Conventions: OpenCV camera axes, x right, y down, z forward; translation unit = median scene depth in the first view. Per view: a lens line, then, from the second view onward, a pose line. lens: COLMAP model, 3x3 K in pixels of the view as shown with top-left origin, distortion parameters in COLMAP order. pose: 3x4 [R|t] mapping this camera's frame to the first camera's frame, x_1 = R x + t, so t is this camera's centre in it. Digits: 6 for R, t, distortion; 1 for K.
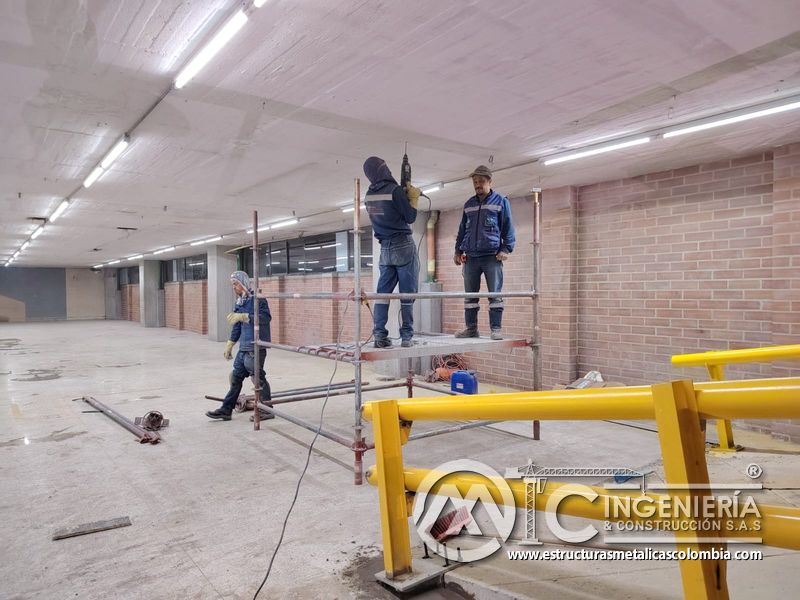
lens RADIAL K [[556.9, 0, 397.2], [0, 556.9, 296.6], [0, 0, 1]] dist [0.043573, -0.033062]
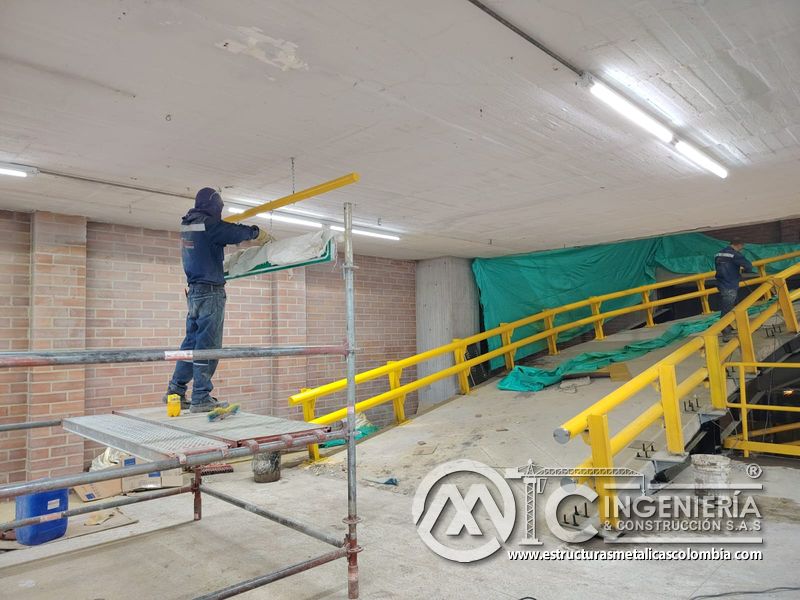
lens RADIAL K [[556.9, 0, 399.9], [0, 556.9, 302.8], [0, 0, 1]] dist [0.043573, -0.033062]
pose [[-0.150322, 0.075995, 0.985712, -0.574924], [0.029631, 0.996940, -0.072342, -0.004082], [-0.988193, 0.018333, -0.152114, 0.711593]]
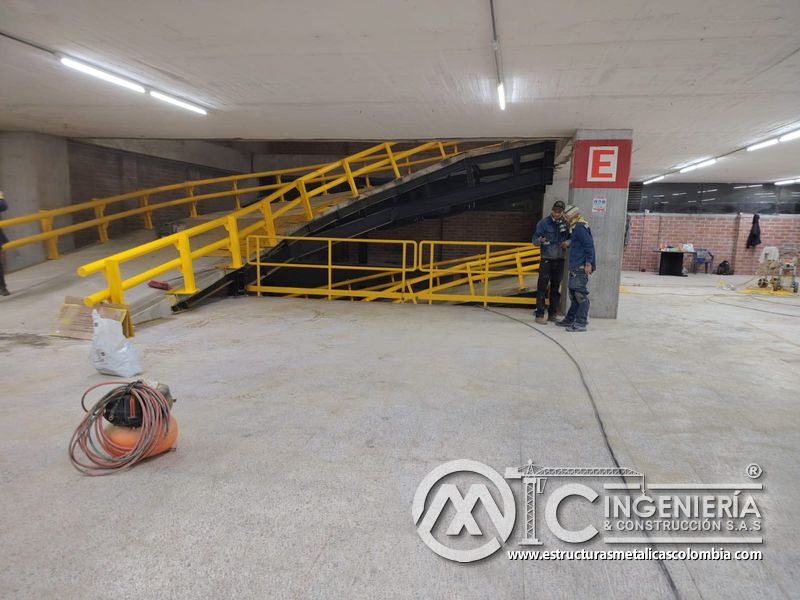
lens RADIAL K [[556.9, 0, 408.1], [0, 556.9, 304.6], [0, 0, 1]] dist [0.043573, -0.033062]
pose [[-0.680038, -0.123417, 0.722714, -1.056037], [-0.019455, 0.988421, 0.150485, -0.006727], [-0.732918, 0.088275, -0.674565, 0.704116]]
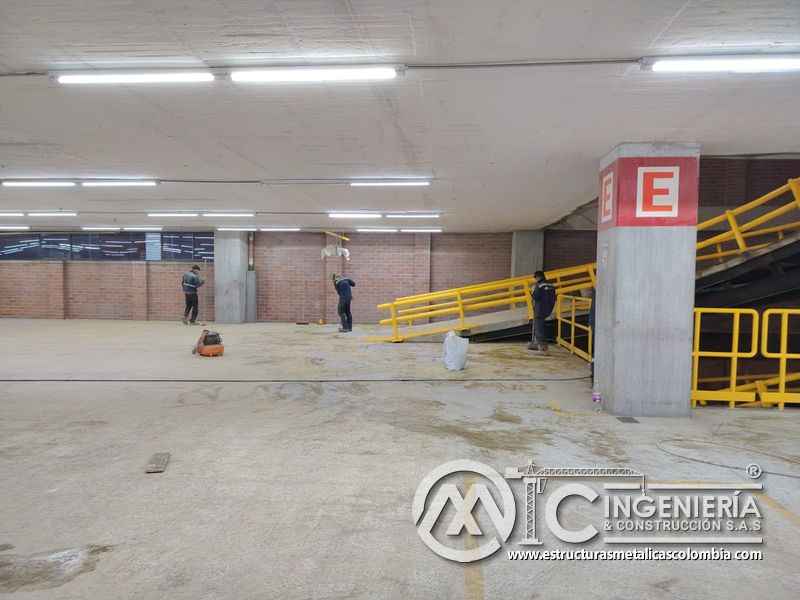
lens RADIAL K [[556.9, 0, 414.9], [0, 556.9, 299.5], [0, 0, 1]] dist [0.043573, -0.033062]
pose [[0.657976, -0.019066, 0.752798, -1.312210], [-0.007513, 0.999463, 0.031880, 0.006747], [-0.753002, -0.026632, 0.657480, -0.815771]]
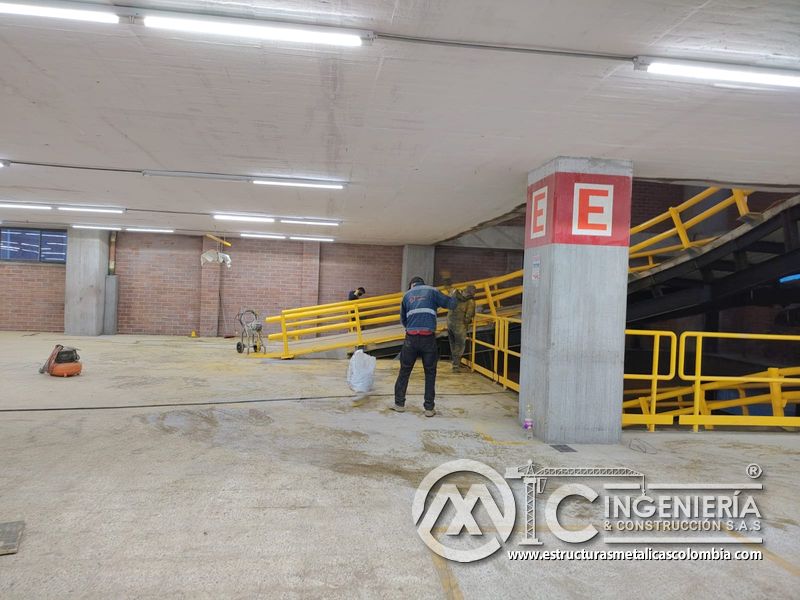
lens RADIAL K [[556.9, 0, 400.6], [0, 556.9, 293.6], [0, 0, 1]] dist [0.043573, -0.033062]
pose [[0.489426, 0.020386, 0.871806, -1.280823], [-0.034681, 0.999391, -0.003899, 0.004543], [-0.871355, -0.028326, 0.489835, -0.696461]]
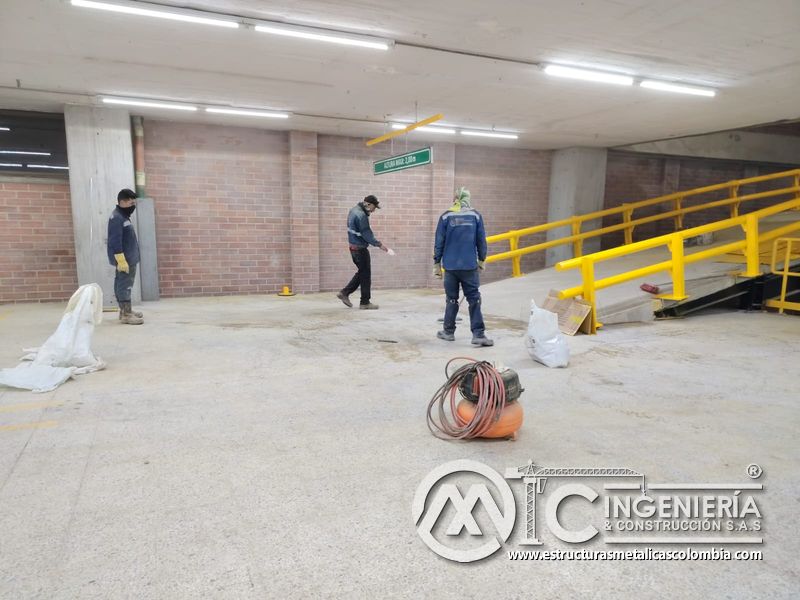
lens RADIAL K [[556.9, 0, 399.5], [0, 556.9, 305.9], [0, 0, 1]] dist [0.043573, -0.033062]
pose [[0.217281, -0.141266, 0.965833, -1.042290], [-0.006916, 0.989225, 0.146243, 0.014956], [-0.976085, -0.038455, 0.213963, 0.530609]]
